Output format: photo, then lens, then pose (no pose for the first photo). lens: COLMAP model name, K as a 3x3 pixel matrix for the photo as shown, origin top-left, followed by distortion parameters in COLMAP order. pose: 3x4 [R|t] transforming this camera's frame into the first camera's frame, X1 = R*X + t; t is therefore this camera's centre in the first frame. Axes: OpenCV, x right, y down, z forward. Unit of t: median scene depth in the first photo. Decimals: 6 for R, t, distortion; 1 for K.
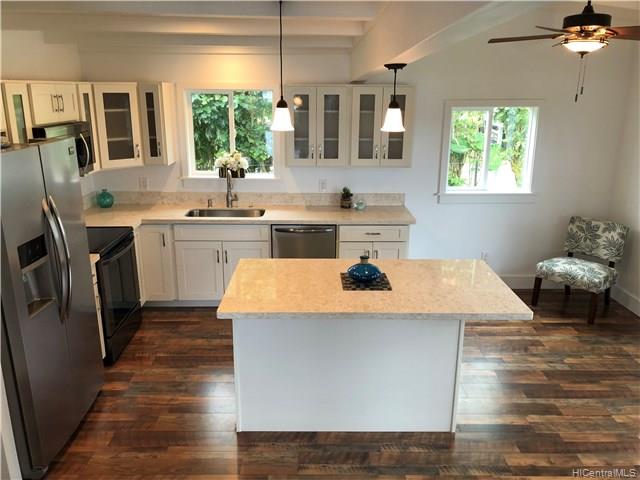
lens RADIAL K [[524.1, 0, 322.1], [0, 524.1, 236.7], [0, 0, 1]] dist [0.061827, -0.076963]
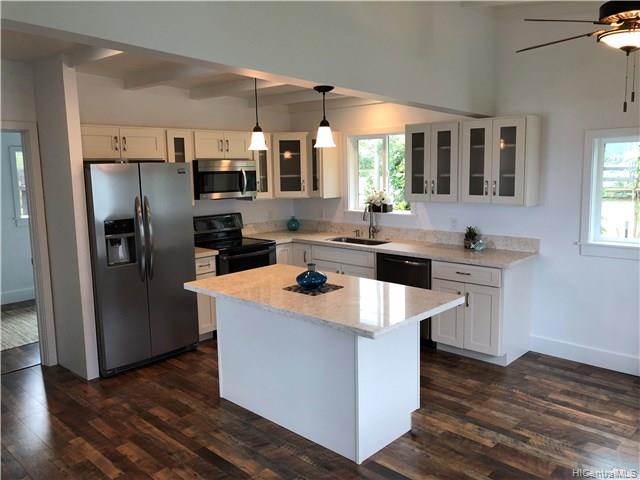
lens RADIAL K [[524.1, 0, 322.1], [0, 524.1, 236.7], [0, 0, 1]] dist [0.061827, -0.076963]
pose [[0.719247, 0.073994, -0.690803, 0.543695], [-0.165498, 0.983937, -0.066919, 0.033231], [0.674755, 0.162458, 0.719940, 0.149790]]
